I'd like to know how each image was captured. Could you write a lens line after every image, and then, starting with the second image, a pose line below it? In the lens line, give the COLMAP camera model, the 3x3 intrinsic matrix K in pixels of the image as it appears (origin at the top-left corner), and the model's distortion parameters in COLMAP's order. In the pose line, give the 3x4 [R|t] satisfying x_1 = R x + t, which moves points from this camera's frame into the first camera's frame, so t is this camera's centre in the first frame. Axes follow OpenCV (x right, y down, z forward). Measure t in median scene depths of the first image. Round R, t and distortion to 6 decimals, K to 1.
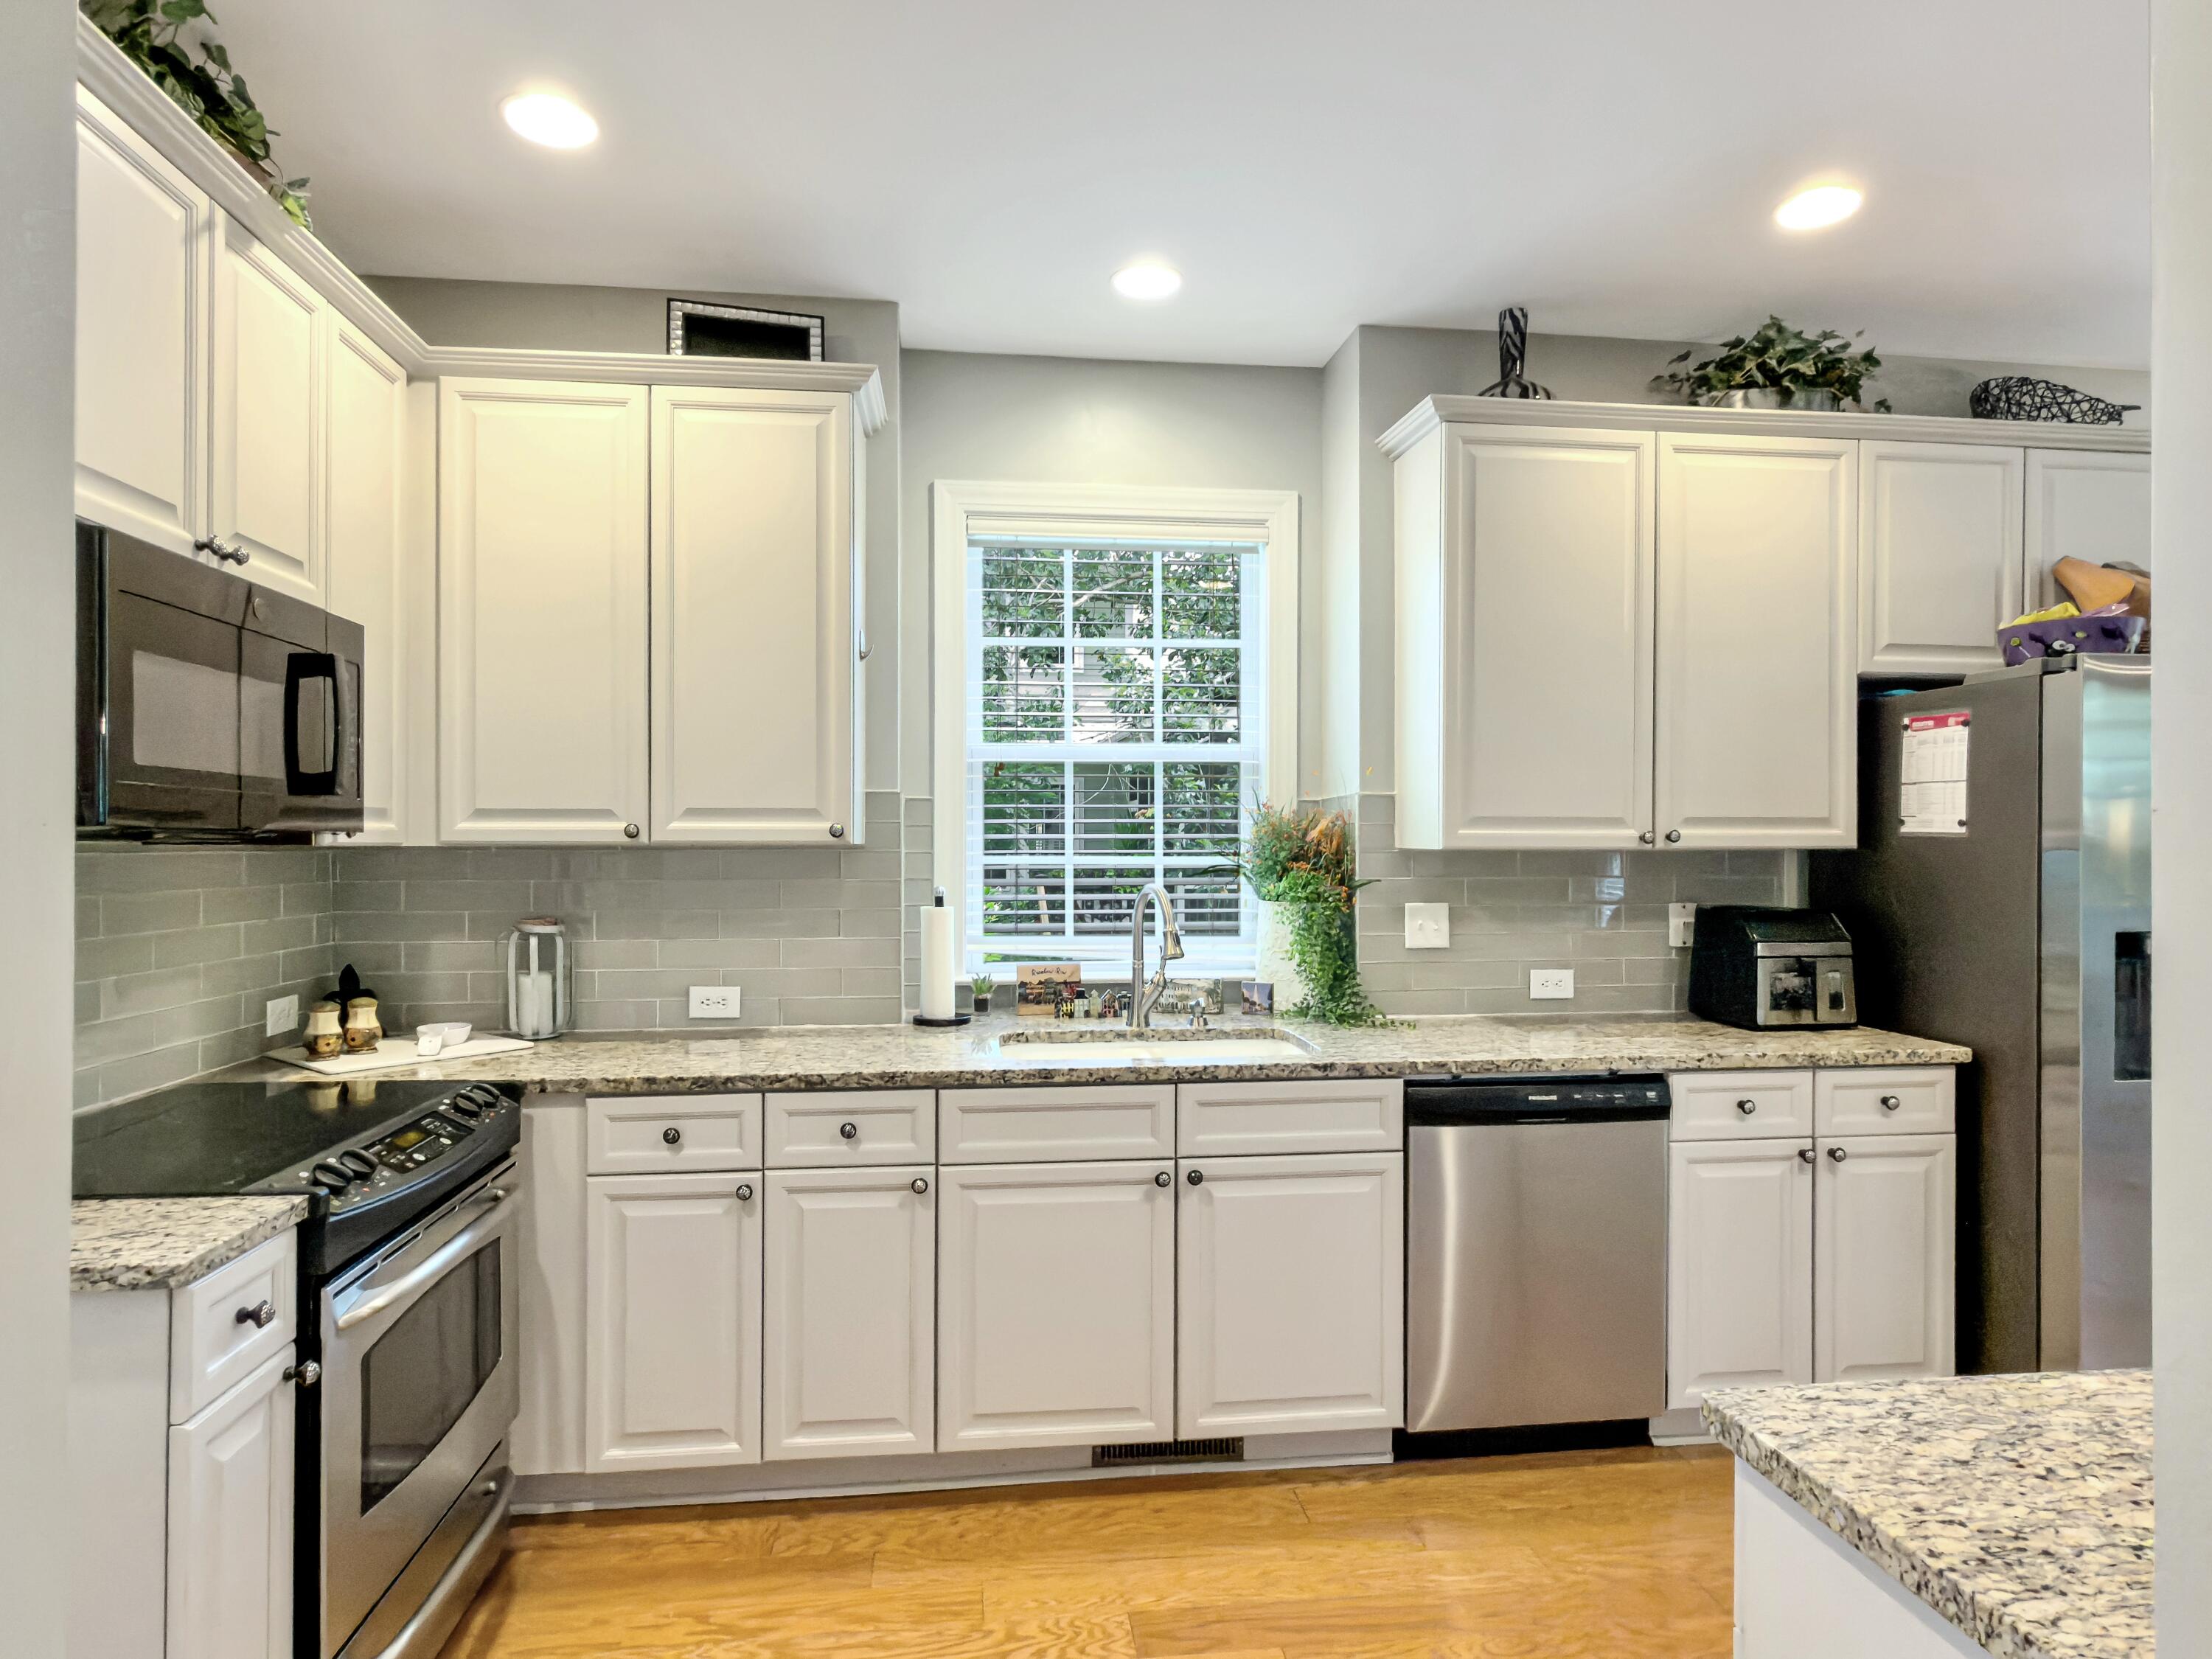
lens RADIAL K [[1245.5, 0, 1100.2], [0, 1245.5, 830.3], [0, 0, 1]] dist [0.002017, -0.000160]
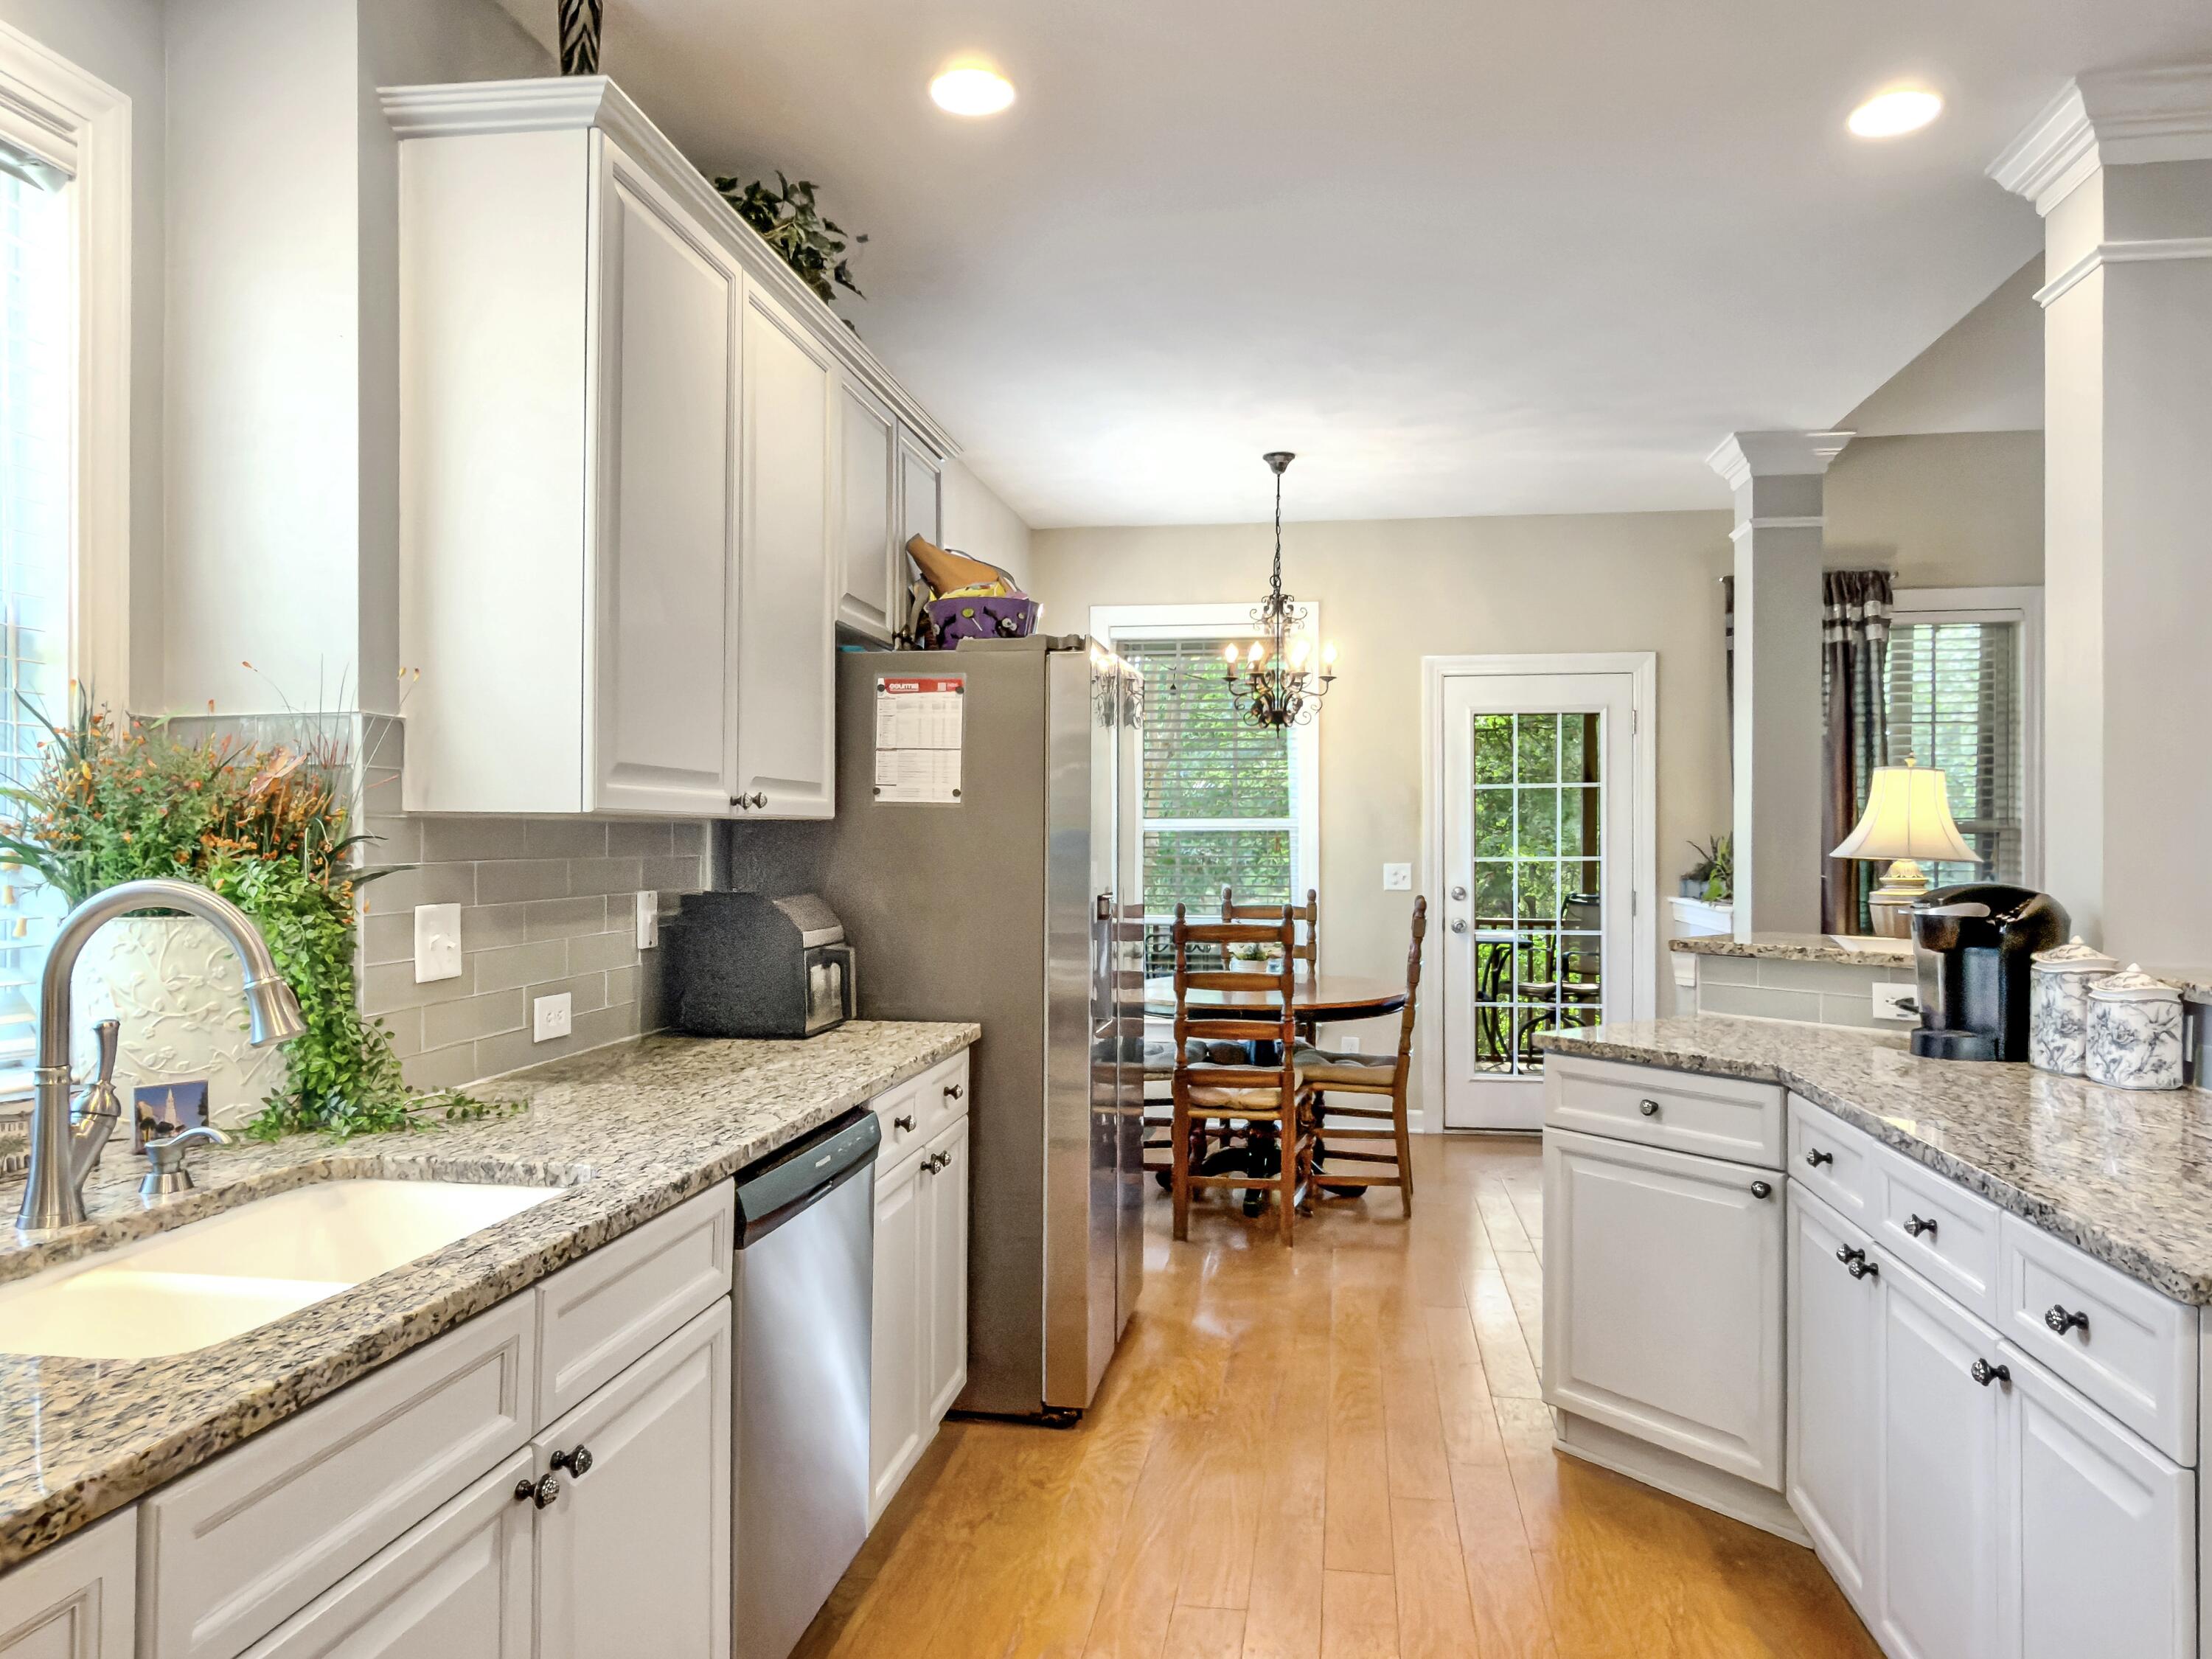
lens RADIAL K [[1499.7, 0, 1104.5], [0, 1499.7, 834.4], [0, 0, 1]] dist [0.006689, -0.005857]
pose [[0.274055, 0.003042, 0.961709, -0.373229], [-0.009970, 0.999950, -0.000322, 0.024123], [-0.961662, -0.009500, 0.274072, 0.541810]]
